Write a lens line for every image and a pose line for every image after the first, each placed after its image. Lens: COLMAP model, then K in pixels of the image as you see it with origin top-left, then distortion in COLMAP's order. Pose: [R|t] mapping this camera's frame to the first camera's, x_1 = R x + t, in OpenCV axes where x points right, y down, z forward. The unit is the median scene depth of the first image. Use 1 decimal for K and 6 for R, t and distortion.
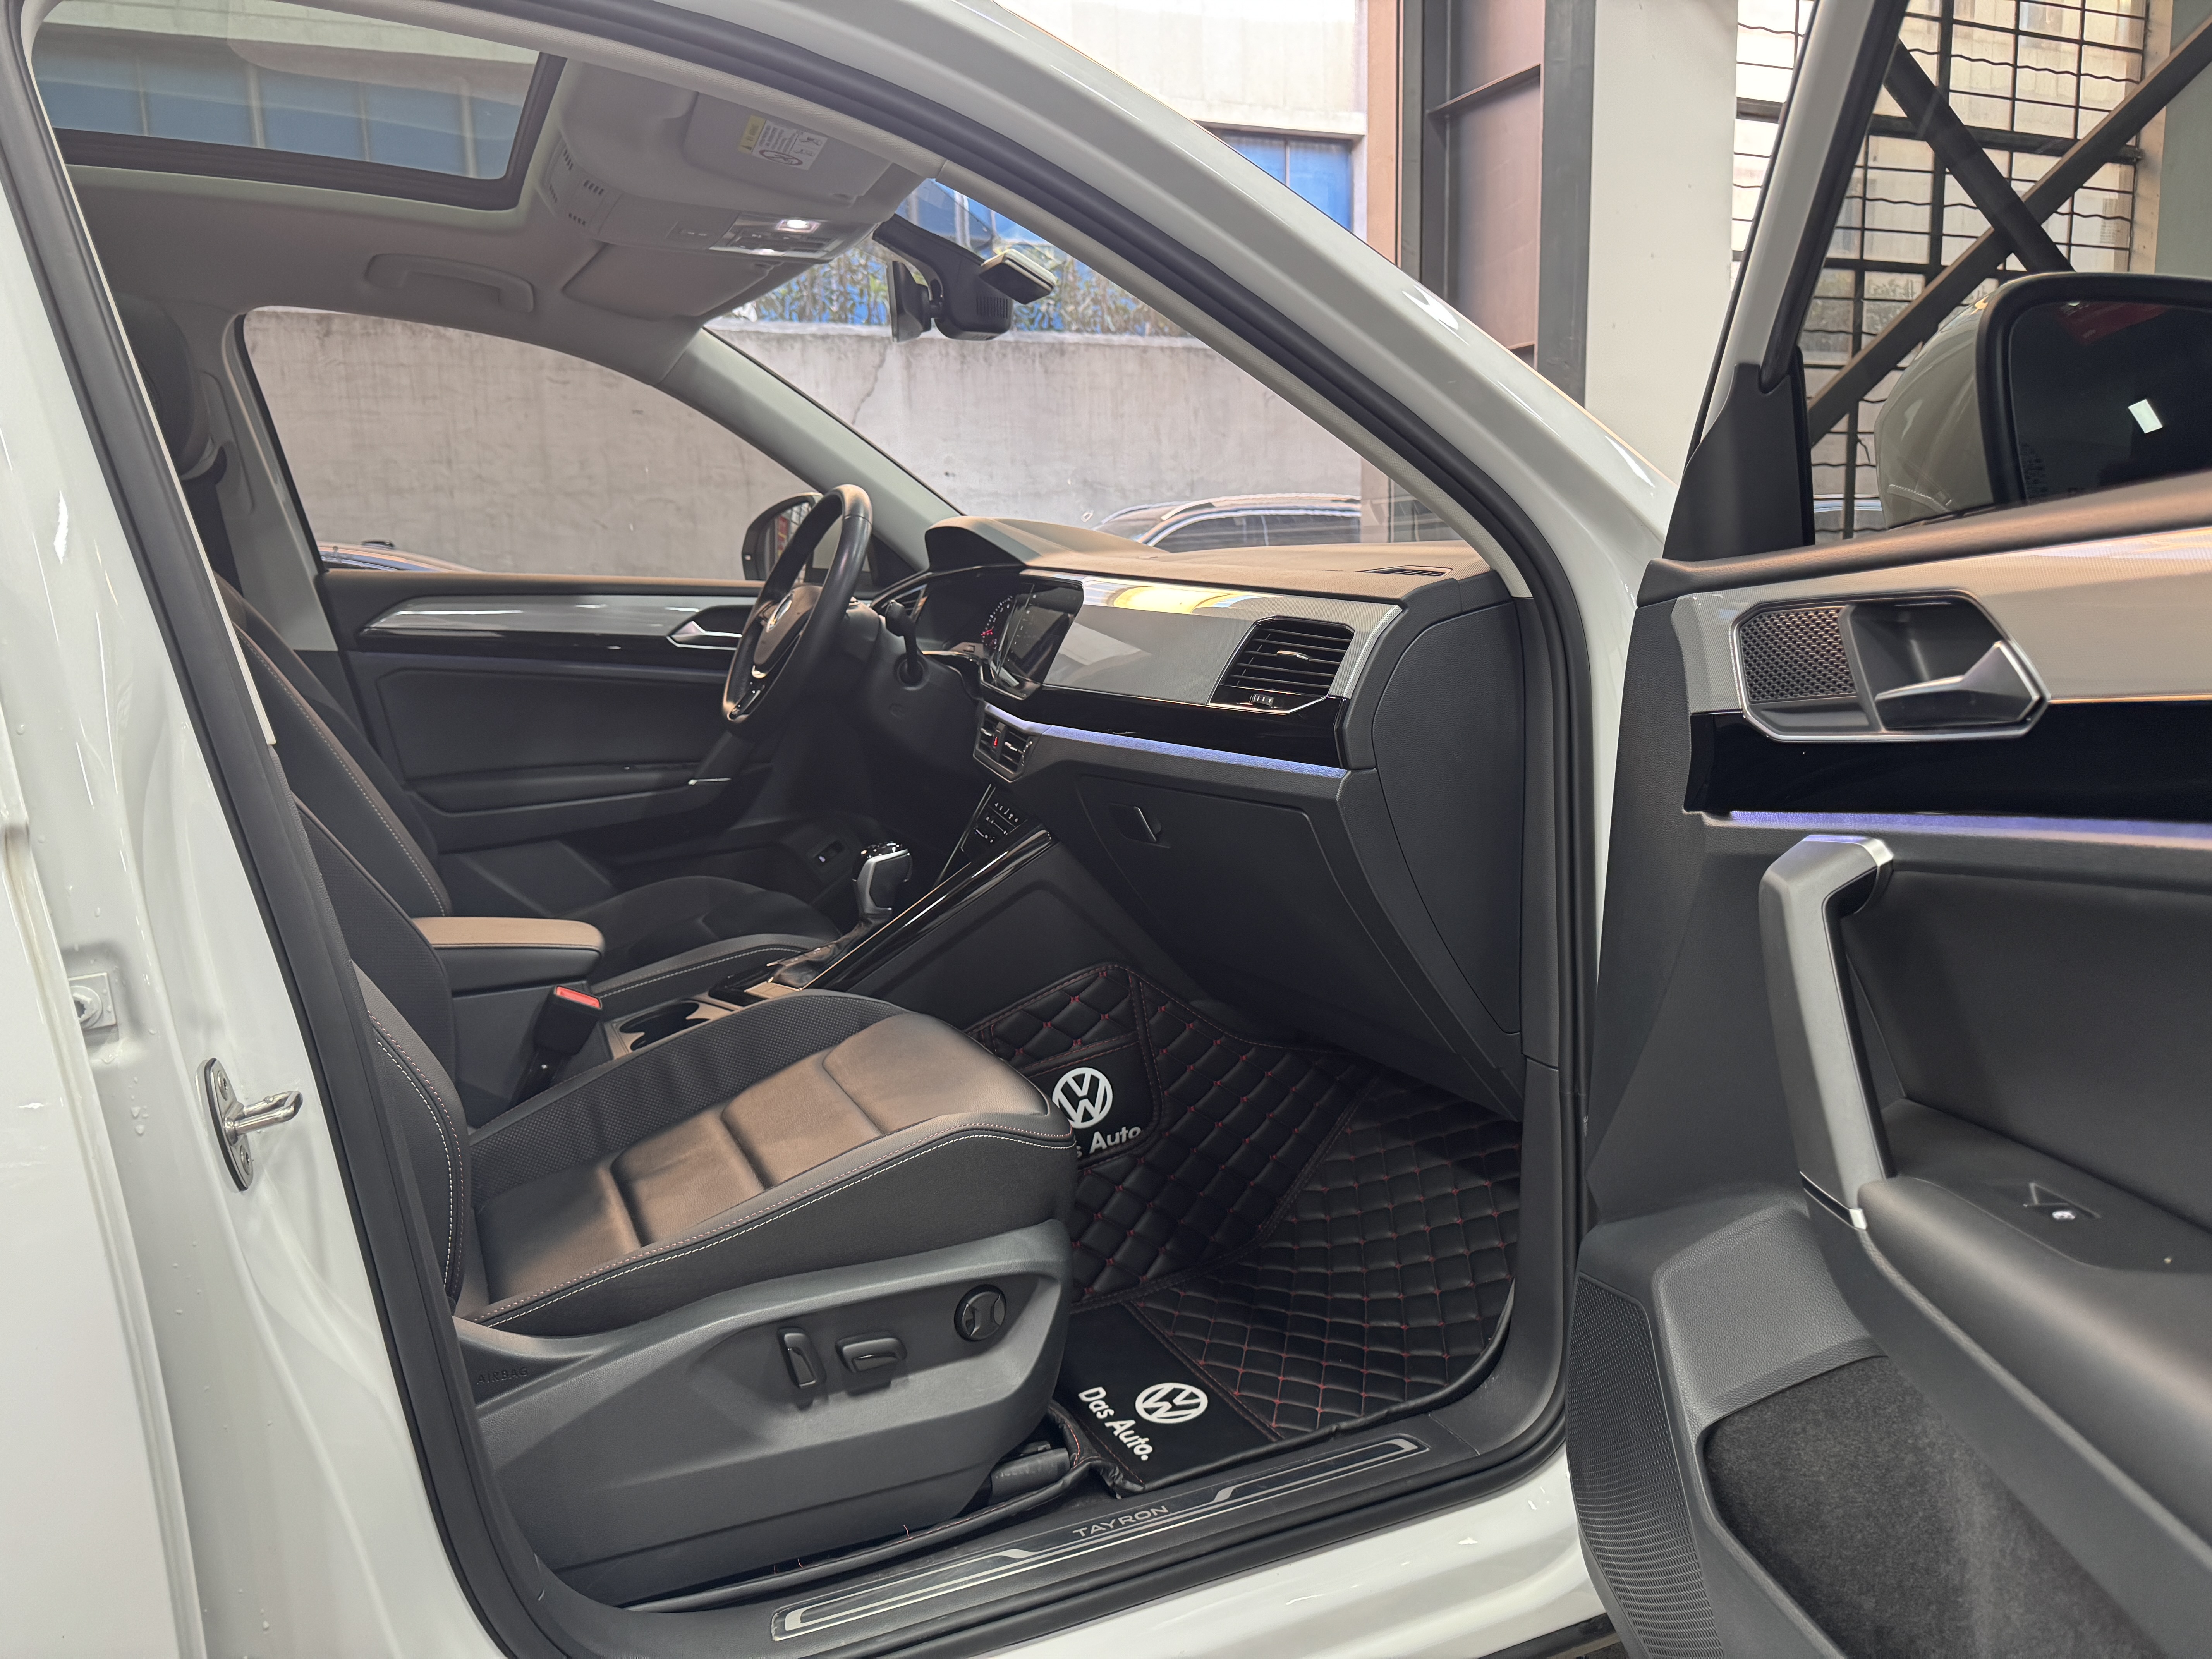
lens RADIAL K [[1515.1, 0, 1112.2], [0, 1515.1, 849.5], [0, 0, 1]] dist [0.150705, -0.338999]
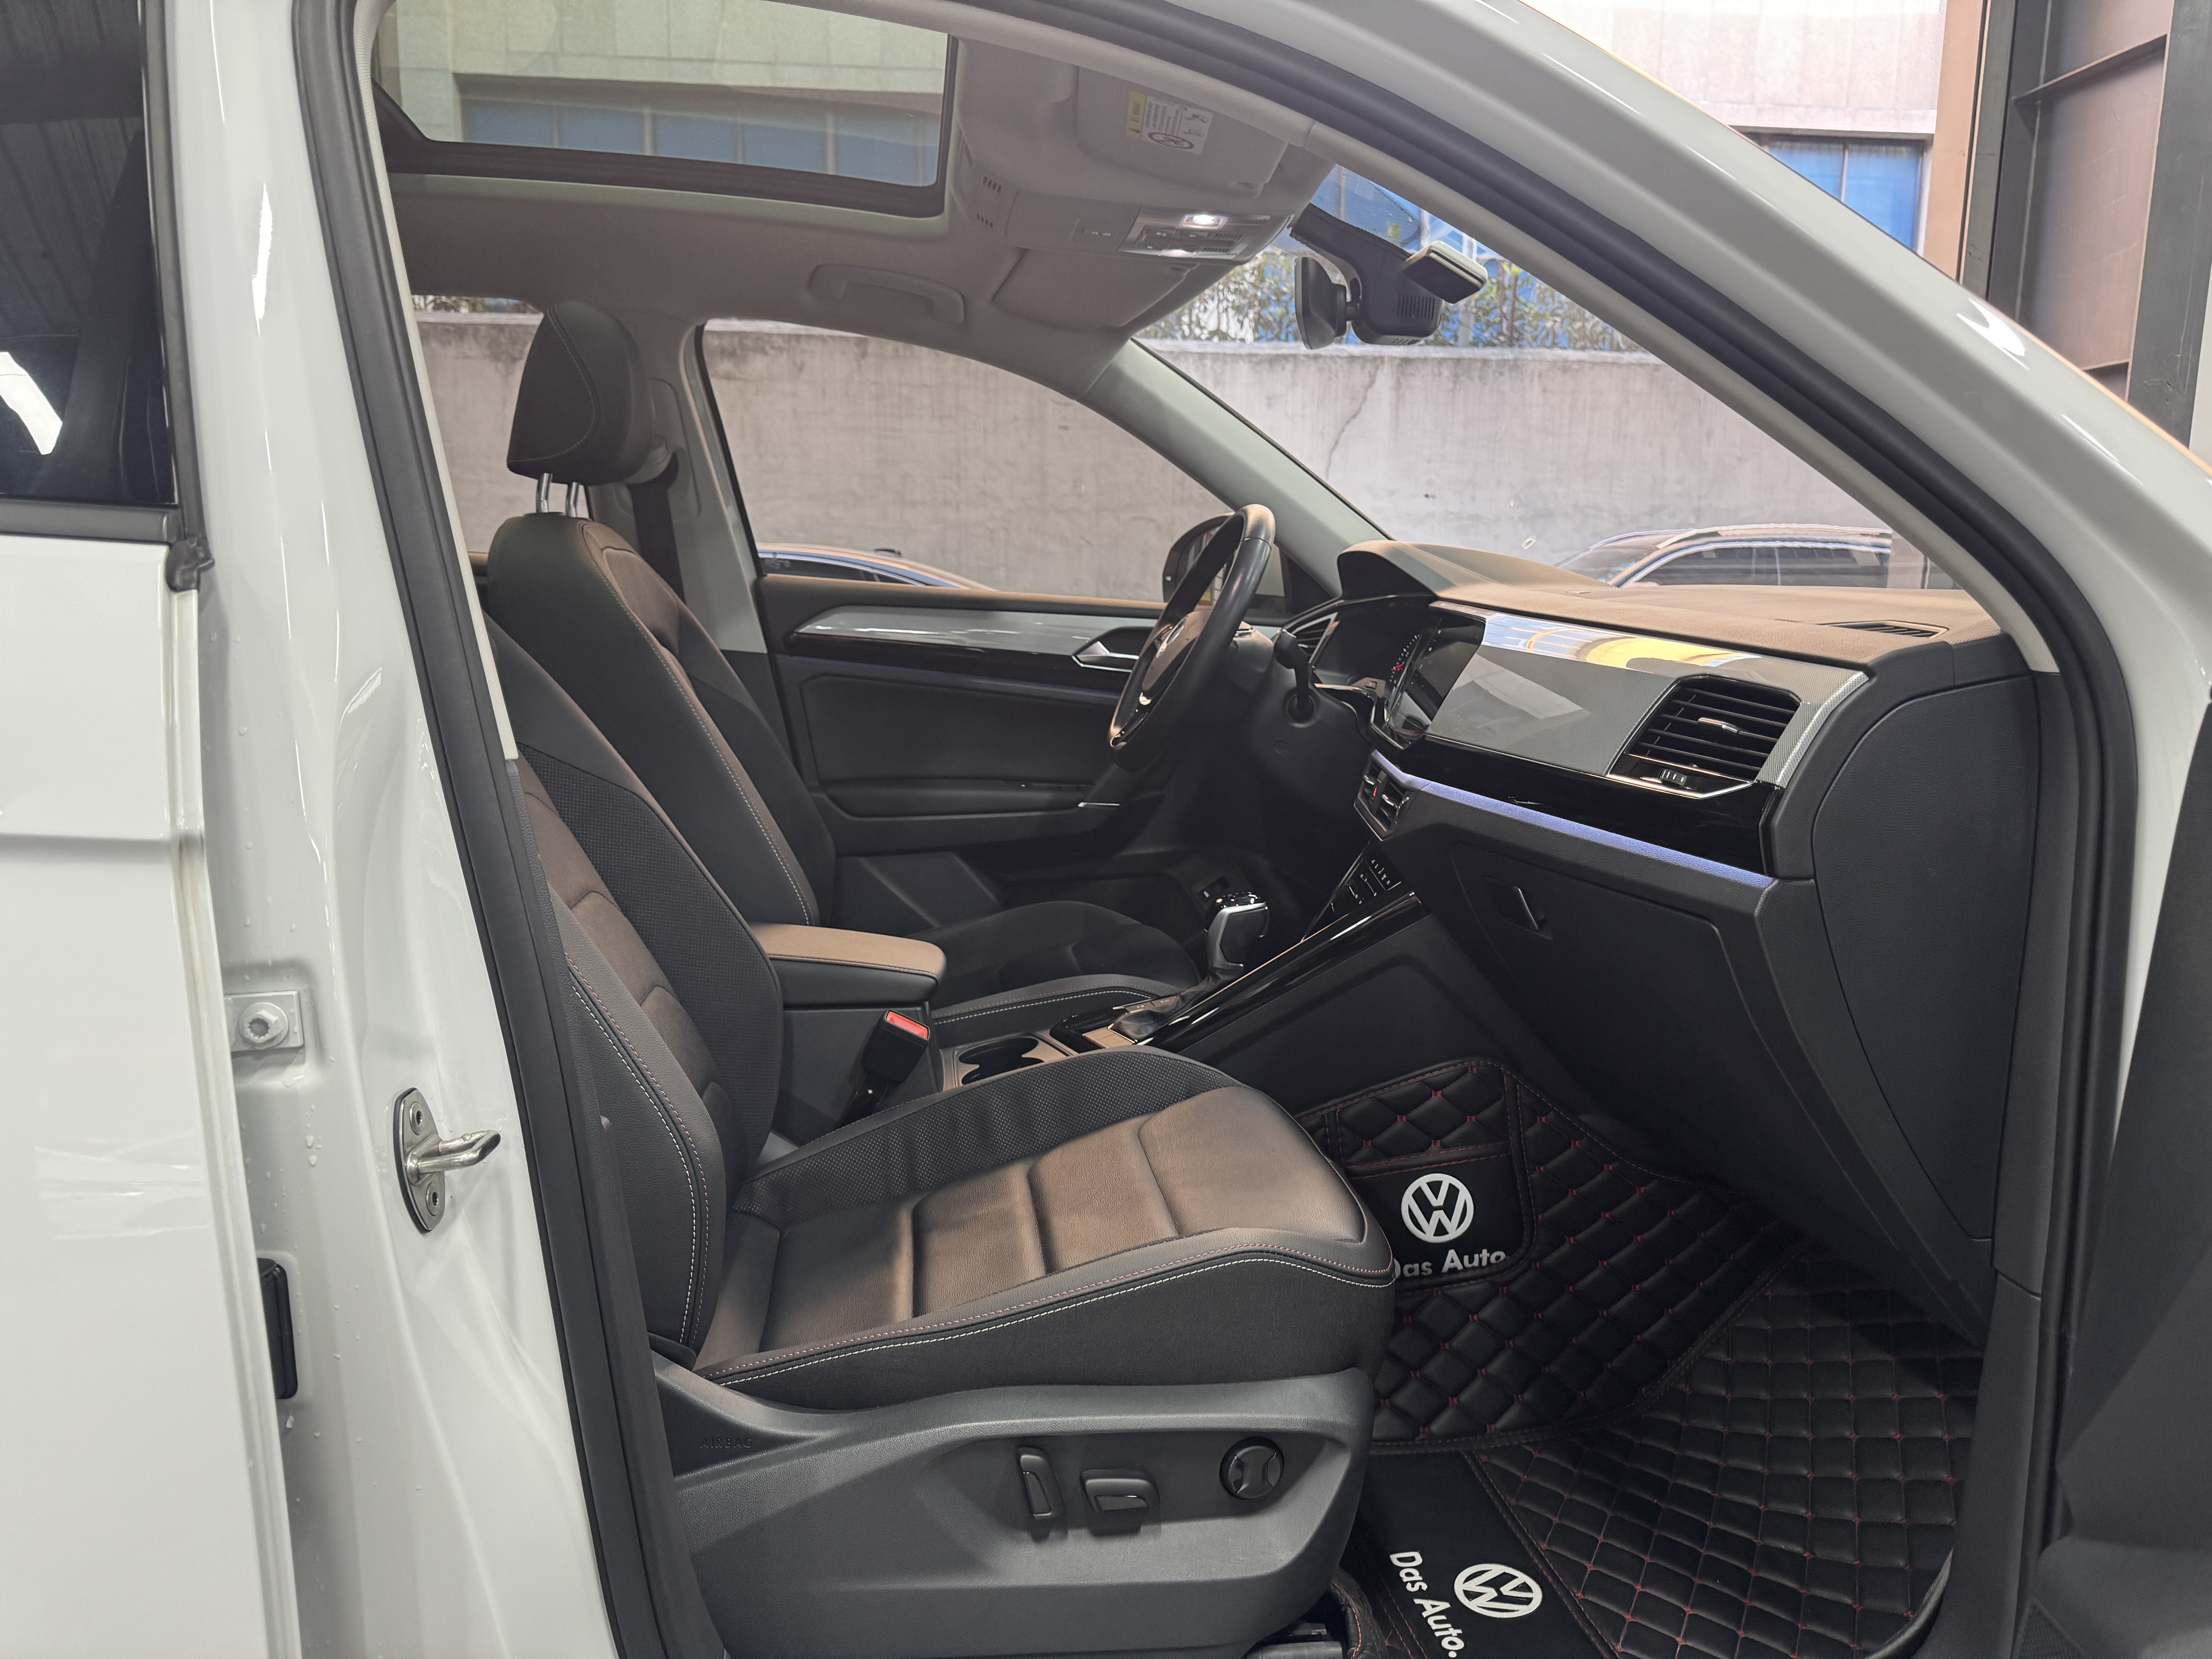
lens RADIAL K [[1515.1, 0, 1112.2], [0, 1515.1, 849.5], [0, 0, 1]] dist [0.150705, -0.338999]
pose [[0.952019, 0.090131, -0.292466, 0.042693], [-0.094038, 0.995568, 0.000703, -0.024745], [0.291233, 0.026833, 0.956276, 0.105019]]
